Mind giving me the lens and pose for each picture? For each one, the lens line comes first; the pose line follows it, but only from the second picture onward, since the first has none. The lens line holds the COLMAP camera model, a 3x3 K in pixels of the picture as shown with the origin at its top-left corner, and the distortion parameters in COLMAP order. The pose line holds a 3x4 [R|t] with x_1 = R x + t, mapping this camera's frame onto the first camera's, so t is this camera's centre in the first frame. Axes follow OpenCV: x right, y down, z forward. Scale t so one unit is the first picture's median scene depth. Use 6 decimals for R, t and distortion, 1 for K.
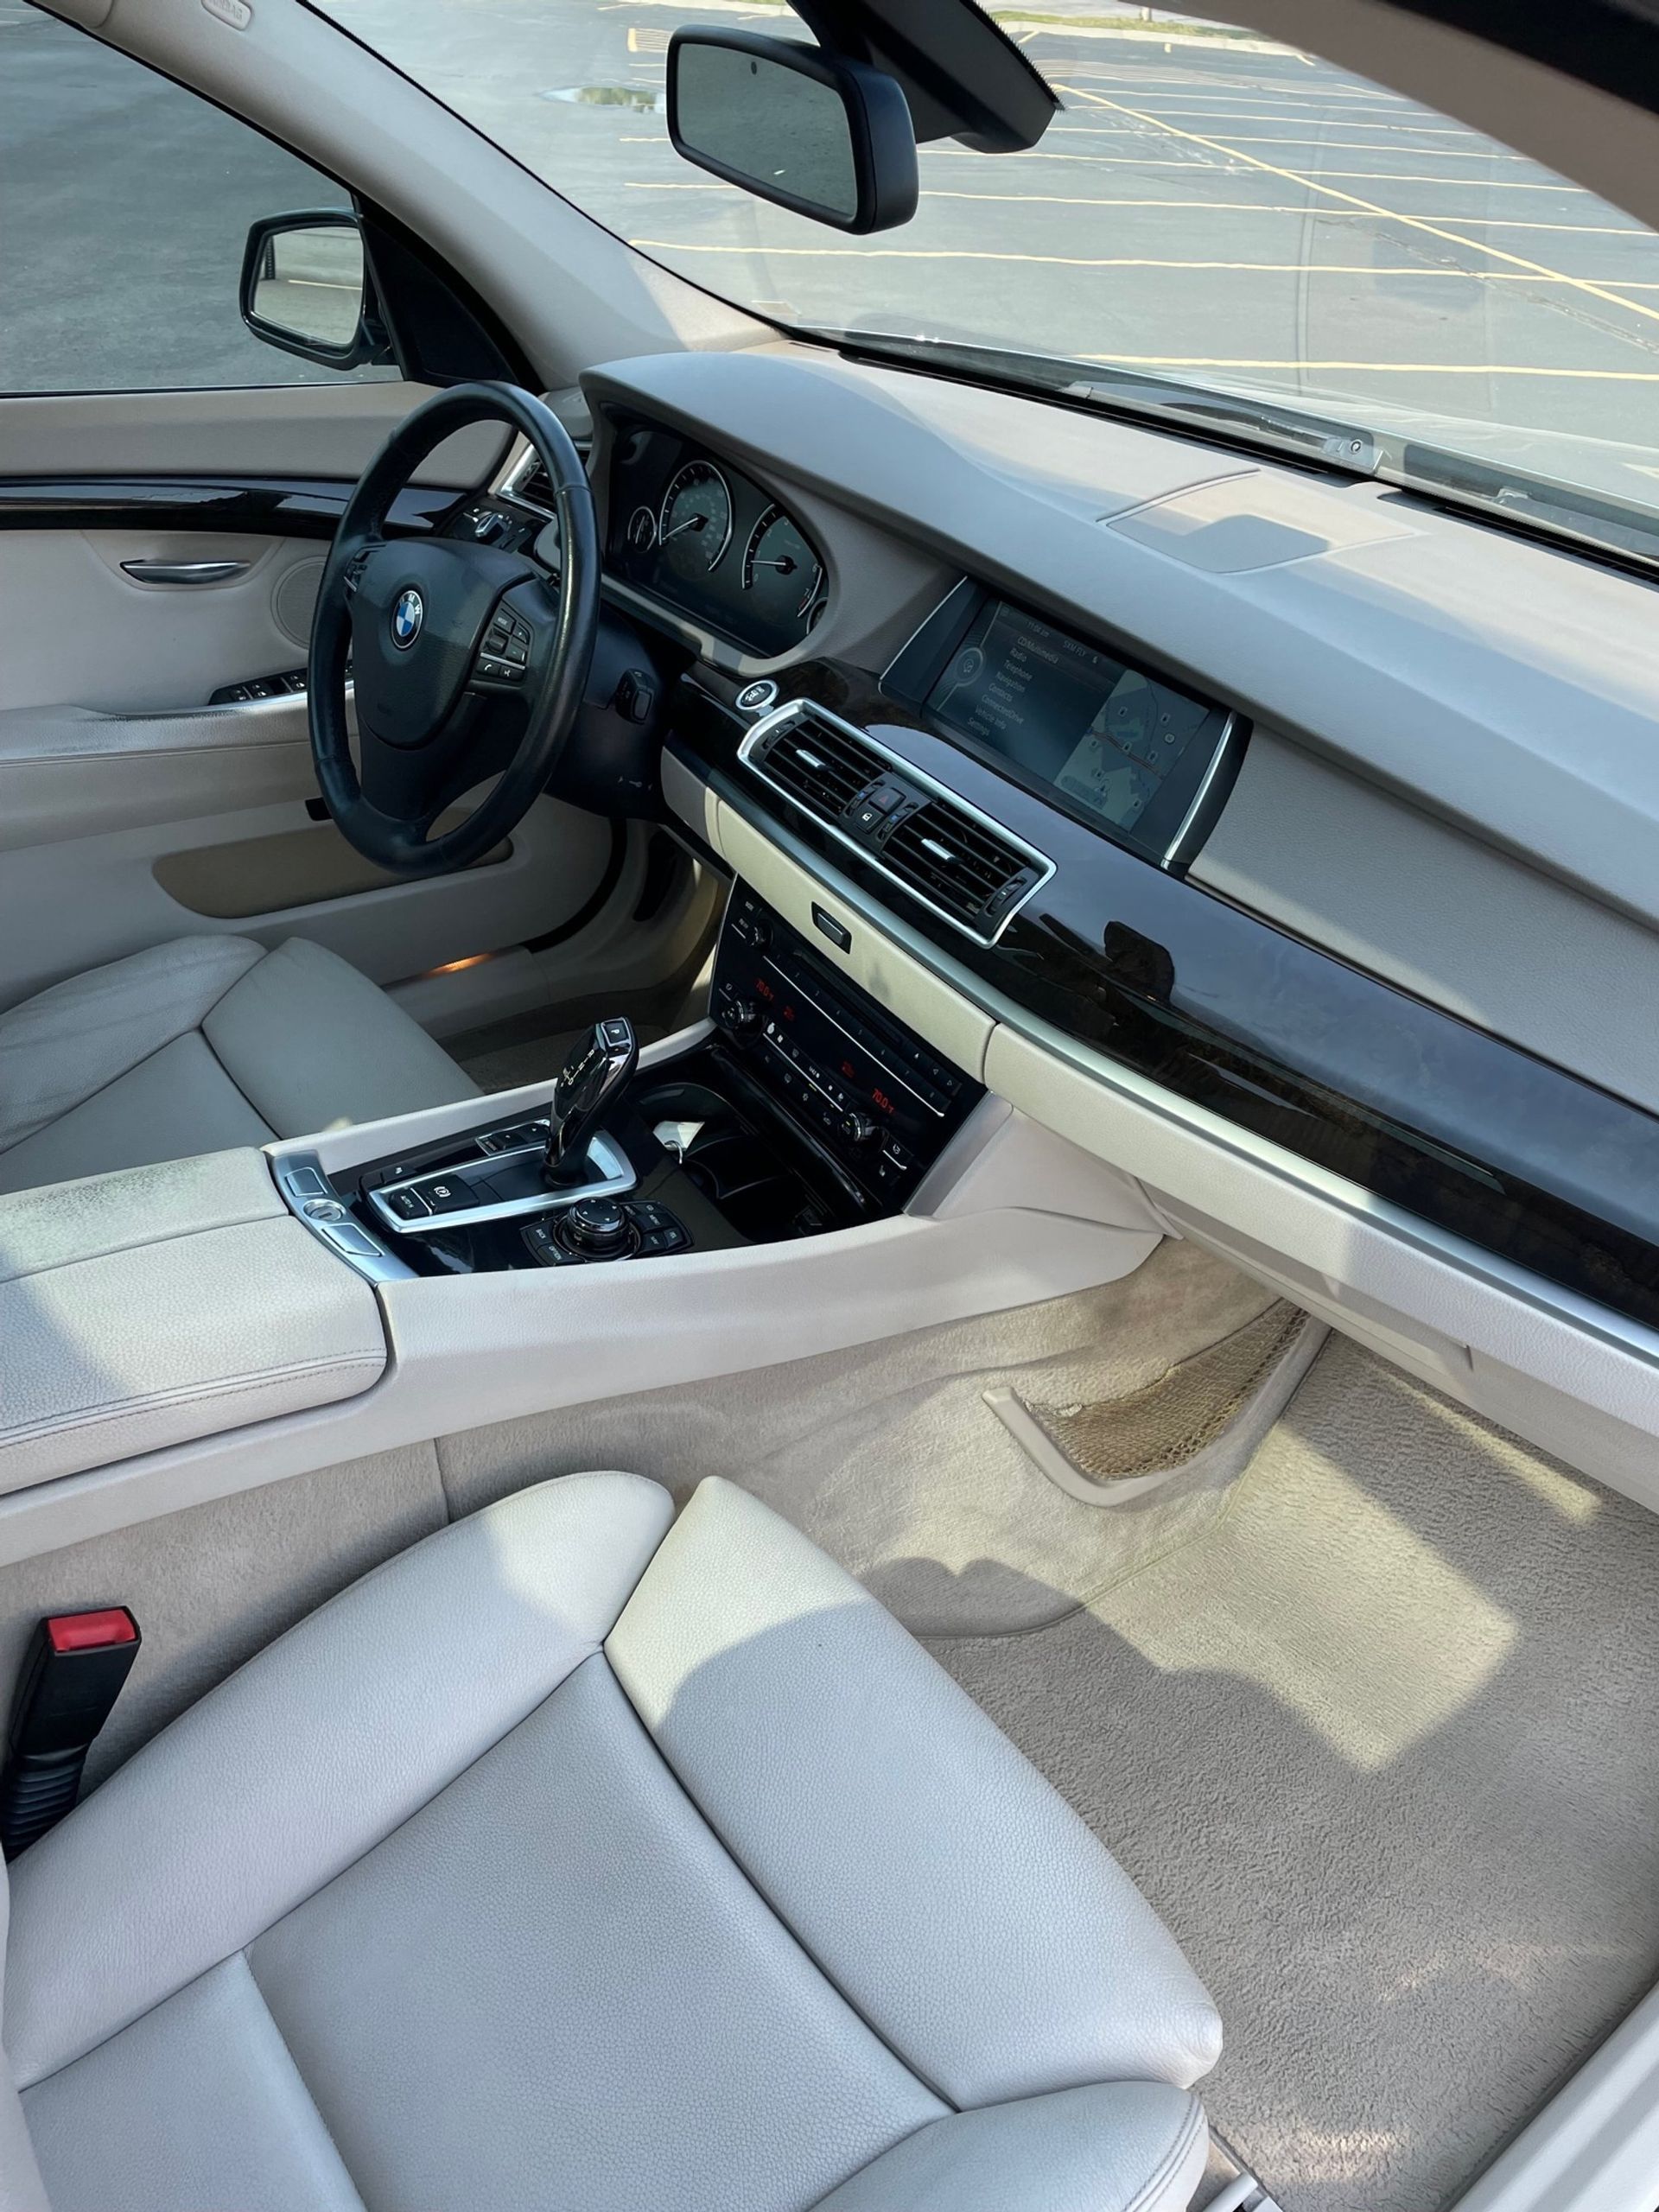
lens RADIAL K [[1633.0, 0, 827.0], [0, 1633.0, 1110.0], [0, 0, 1]] dist [0.033360, -0.052929]
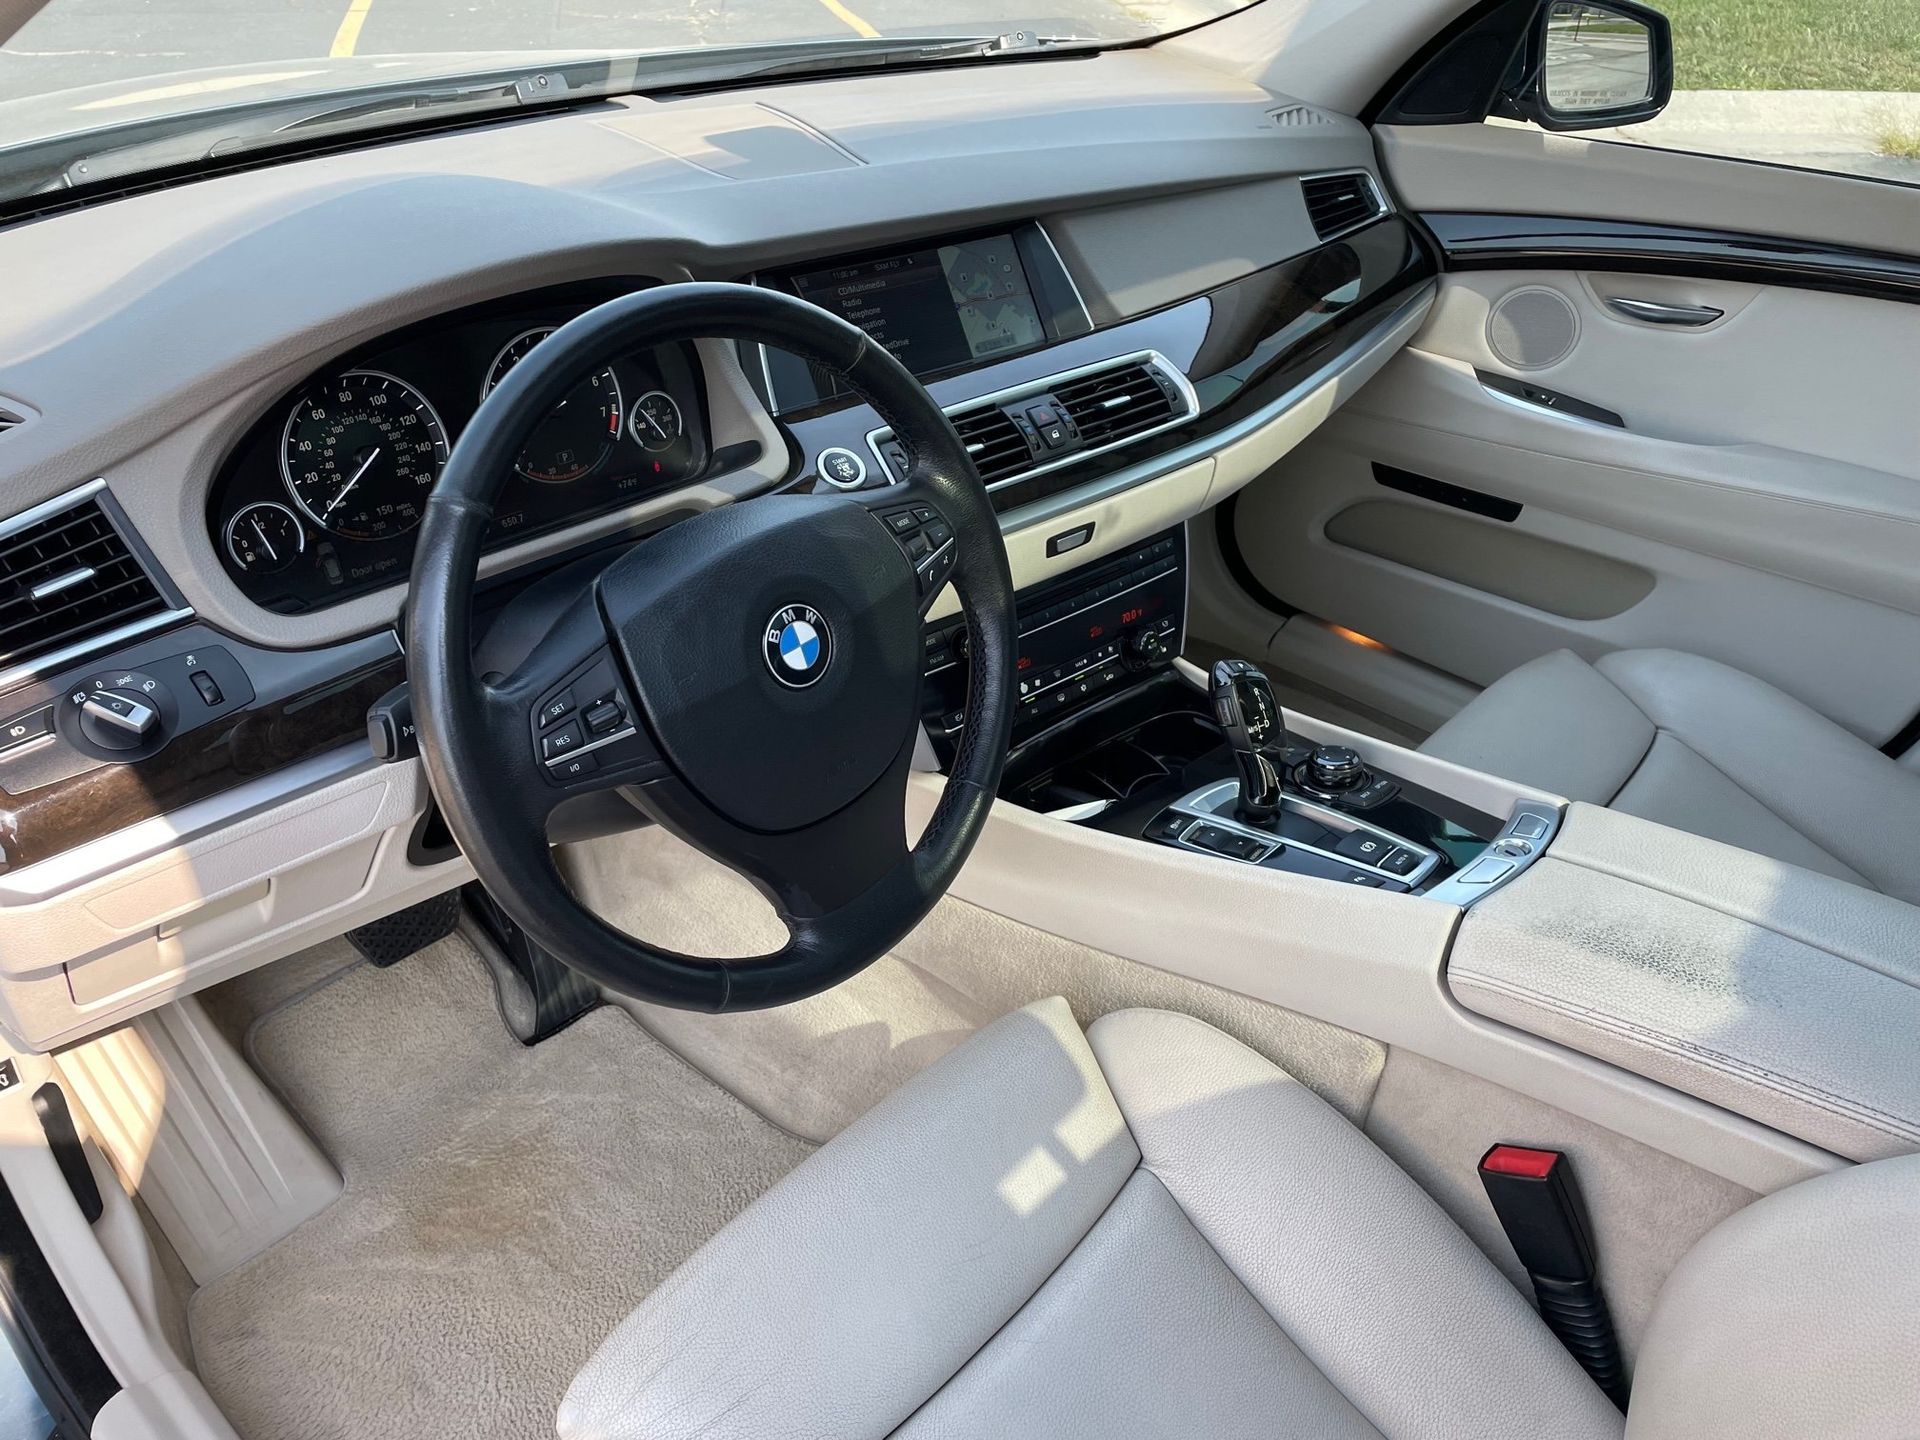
lens RADIAL K [[1417.4, 0, 957.7], [0, 1417.4, 715.9], [0, 0, 1]] dist [0.033360, -0.052929]
pose [[-0.186212, -0.594204, 0.782462, -0.818079], [0.518384, 0.617104, 0.591997, -0.655524], [-0.834628, 0.515852, 0.193114, 0.950150]]
